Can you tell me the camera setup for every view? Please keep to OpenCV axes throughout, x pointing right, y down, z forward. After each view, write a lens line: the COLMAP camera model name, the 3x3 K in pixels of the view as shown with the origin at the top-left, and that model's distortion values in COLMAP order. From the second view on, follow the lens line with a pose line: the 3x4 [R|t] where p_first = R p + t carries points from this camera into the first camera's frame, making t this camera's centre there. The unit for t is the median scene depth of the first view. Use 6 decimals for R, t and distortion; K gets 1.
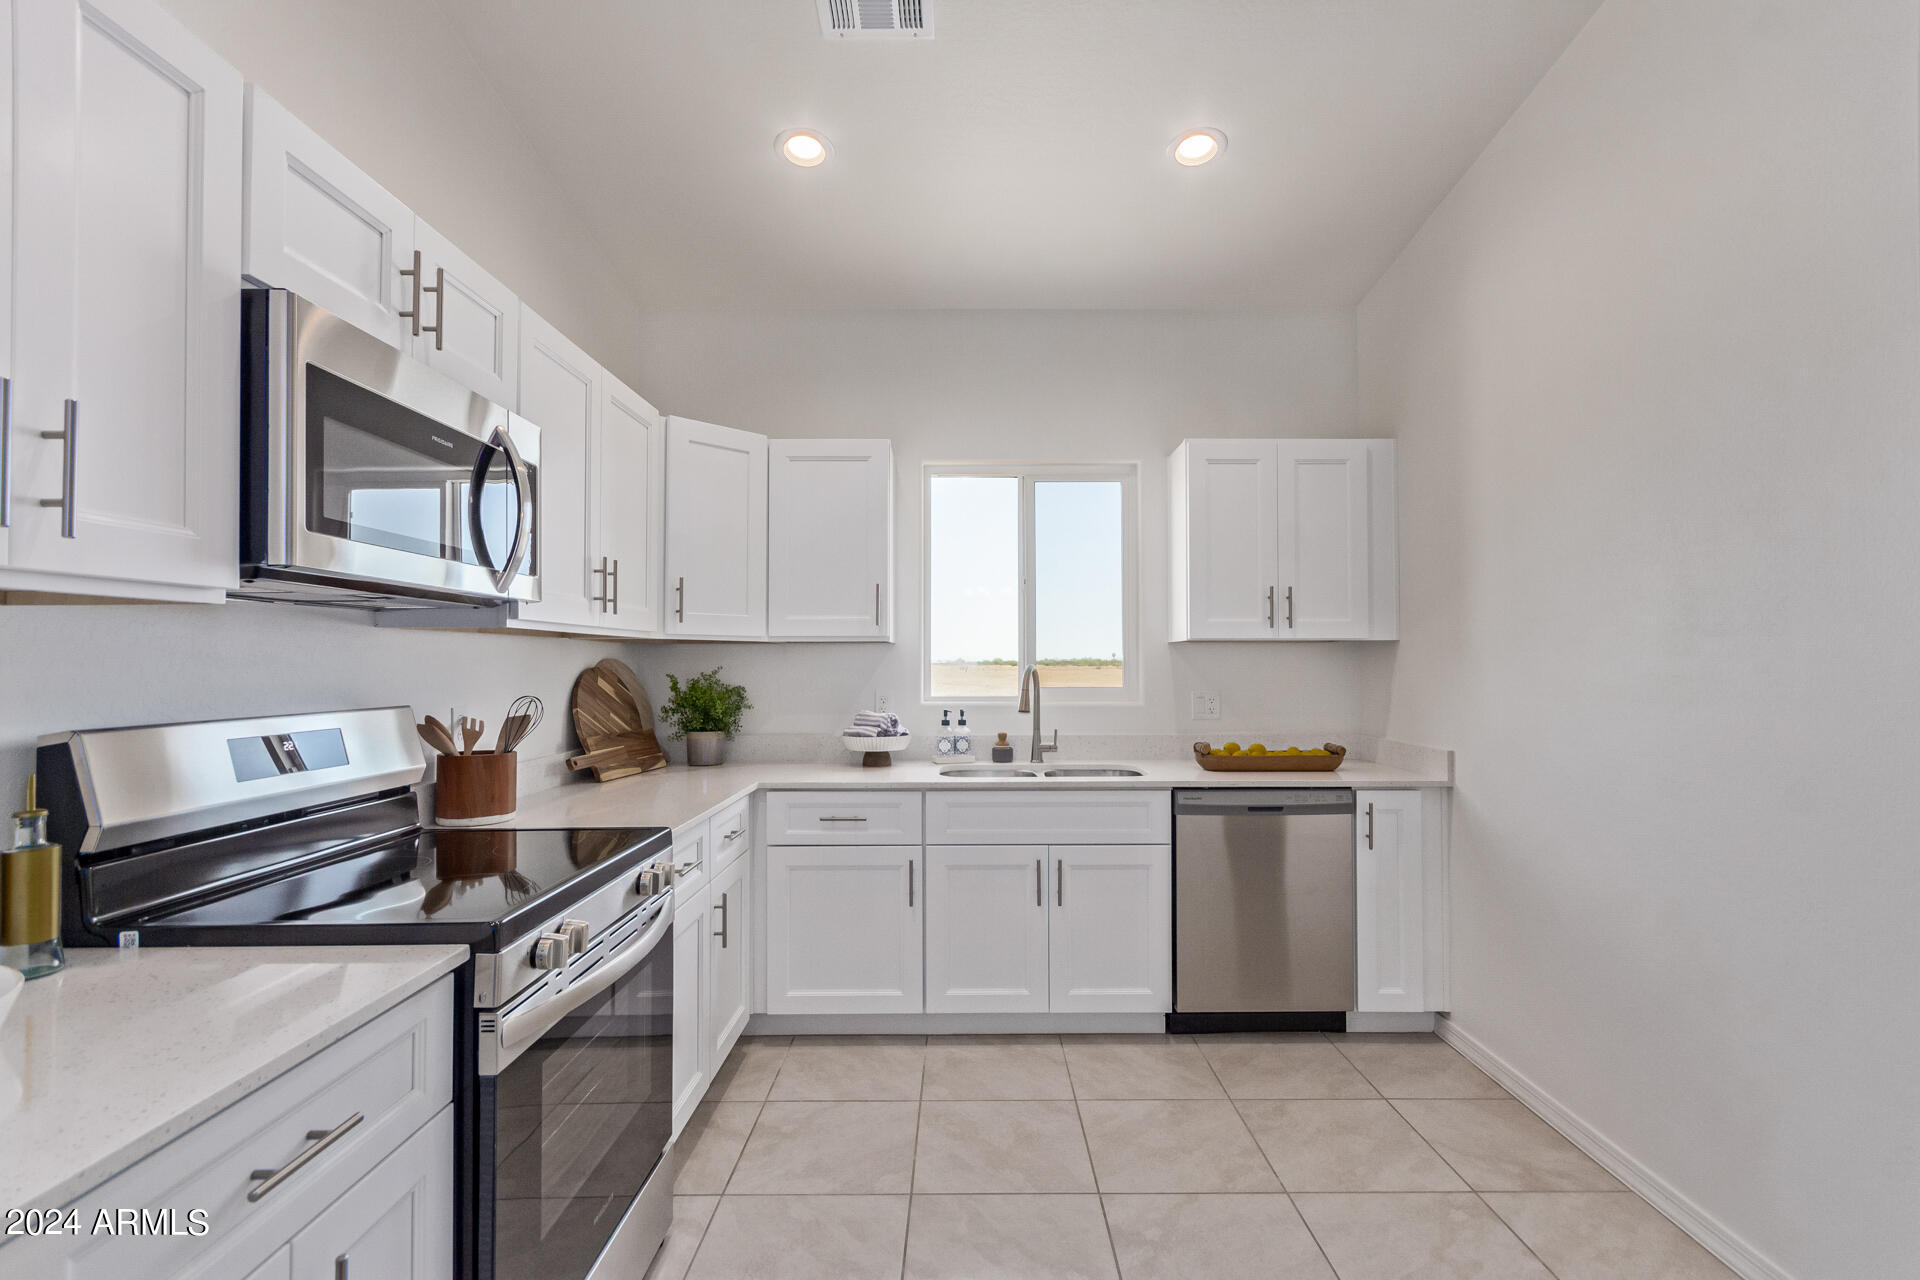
lens RADIAL K [[888.6, 0, 968.3], [0, 888.6, 645.2], [0, 0, 1]] dist [0.003378, 0.001064]
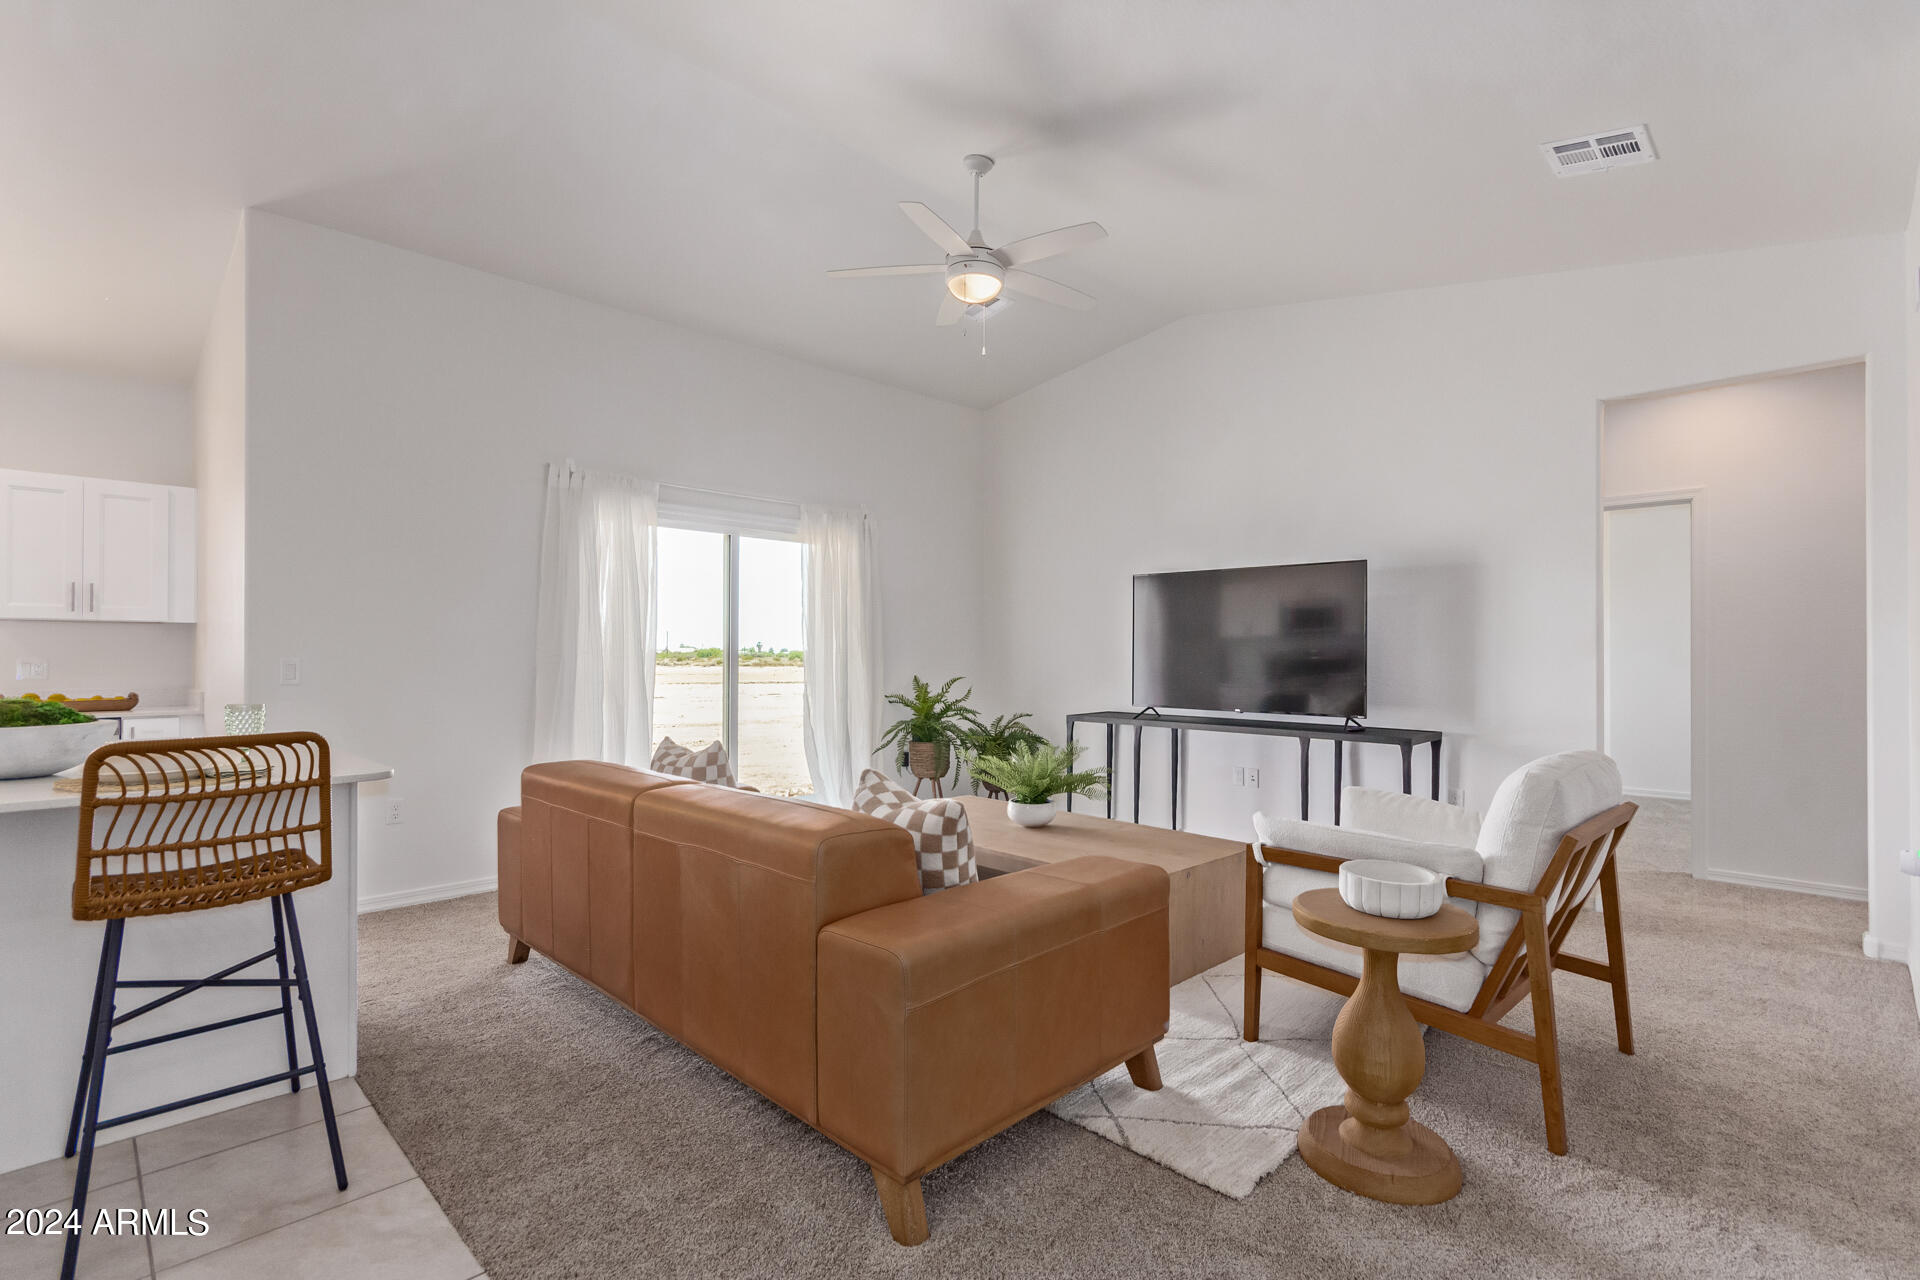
lens RADIAL K [[894.8, 0, 968.7], [0, 894.8, 648.3], [0, 0, 1]] dist [0.004281, 0.000757]
pose [[0.699604, 0.006325, 0.714502, 0.343053], [-0.015668, 0.999856, 0.006490, 0.008385], [-0.714359, -0.015735, 0.699603, -1.109450]]
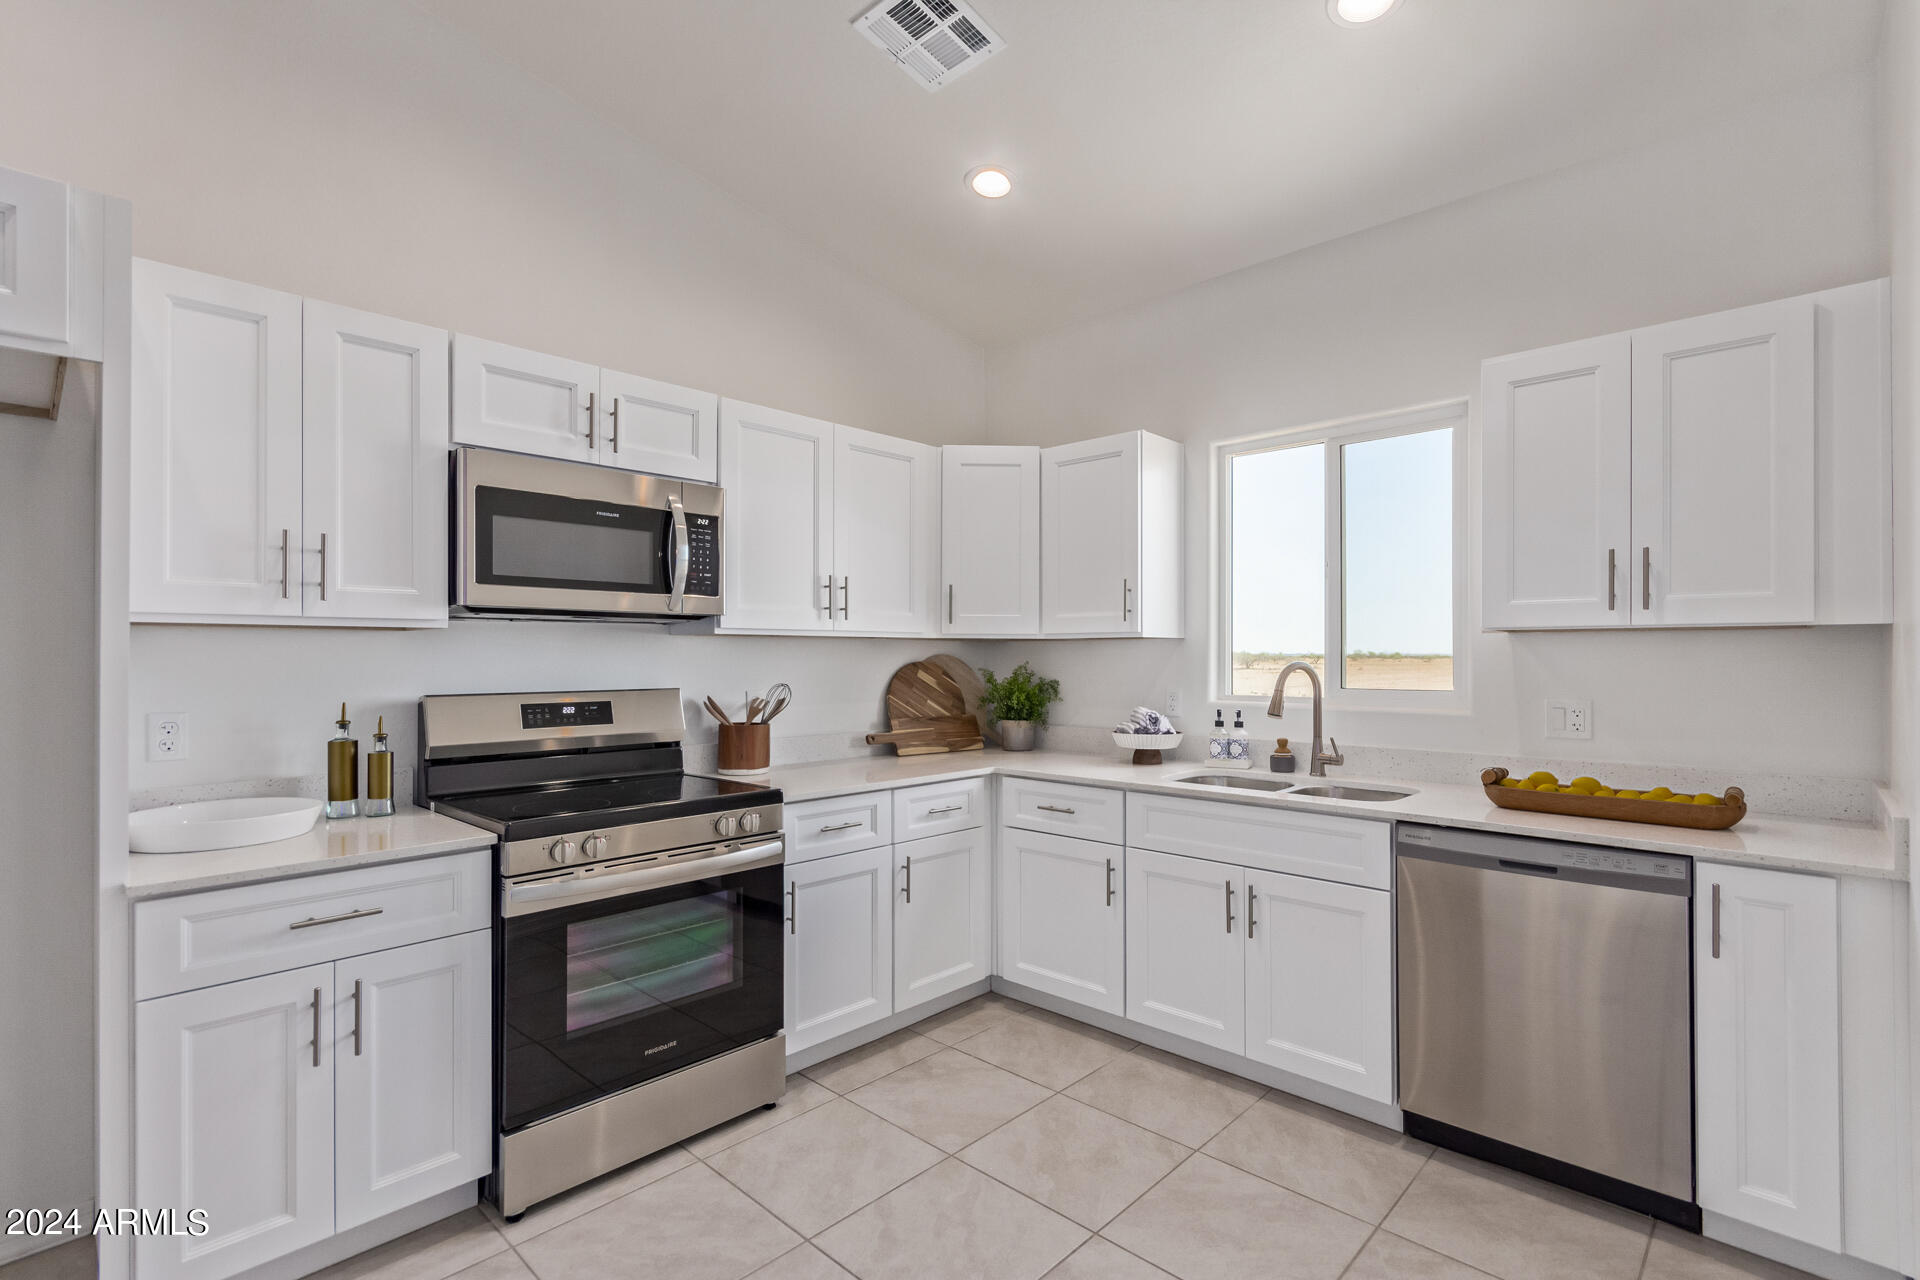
lens RADIAL K [[894.8, 0, 968.7], [0, 894.8, 648.3], [0, 0, 1]] dist [0.004281, 0.000757]
pose [[0.724344, -0.004824, -0.689422, 0.497126], [0.013032, 0.999893, 0.006696, -0.000849], [0.689316, -0.013835, 0.724329, 0.171426]]
